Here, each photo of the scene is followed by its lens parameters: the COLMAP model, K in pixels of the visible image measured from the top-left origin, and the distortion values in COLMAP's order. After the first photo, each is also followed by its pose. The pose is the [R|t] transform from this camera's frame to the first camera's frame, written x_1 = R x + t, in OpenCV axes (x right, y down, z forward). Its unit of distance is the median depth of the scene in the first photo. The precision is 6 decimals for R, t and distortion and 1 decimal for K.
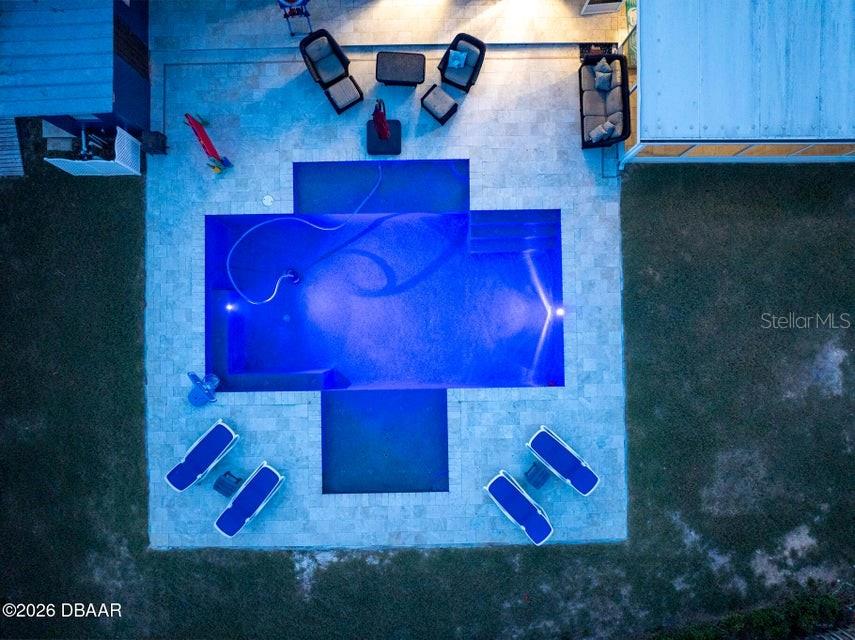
lens RADIAL K [[586.2, 0, 427.5], [0, 586.2, 320.0], [0, 0, 1]] dist [-0.041532, 0.002071]
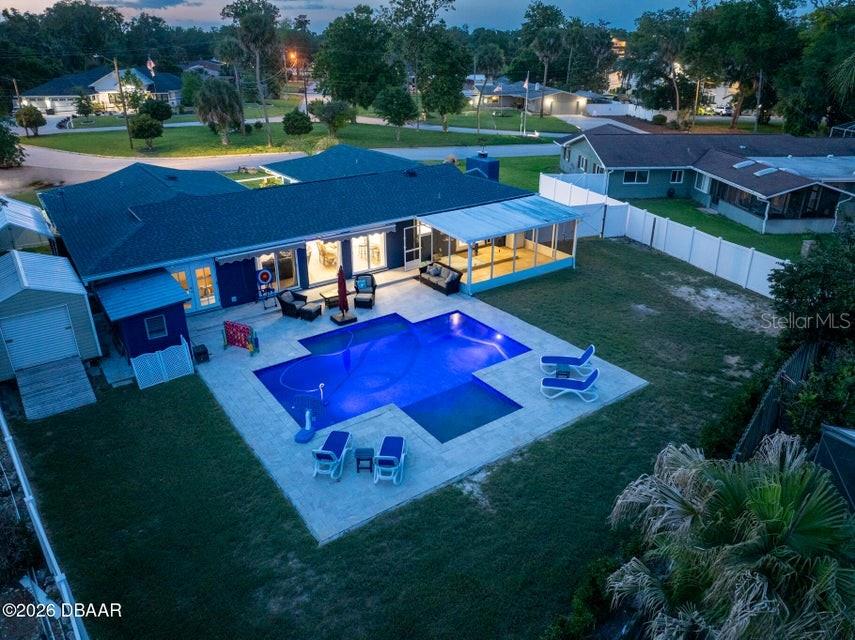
lens RADIAL K [[586.2, 0, 427.5], [0, 586.2, 320.0], [0, 0, 1]] dist [-0.041532, 0.002071]
pose [[0.822187, -0.248600, 0.512061, -0.715891], [0.569206, 0.364662, -0.736903, 1.018965], [-0.003535, 0.897340, 0.441326, 0.289844]]
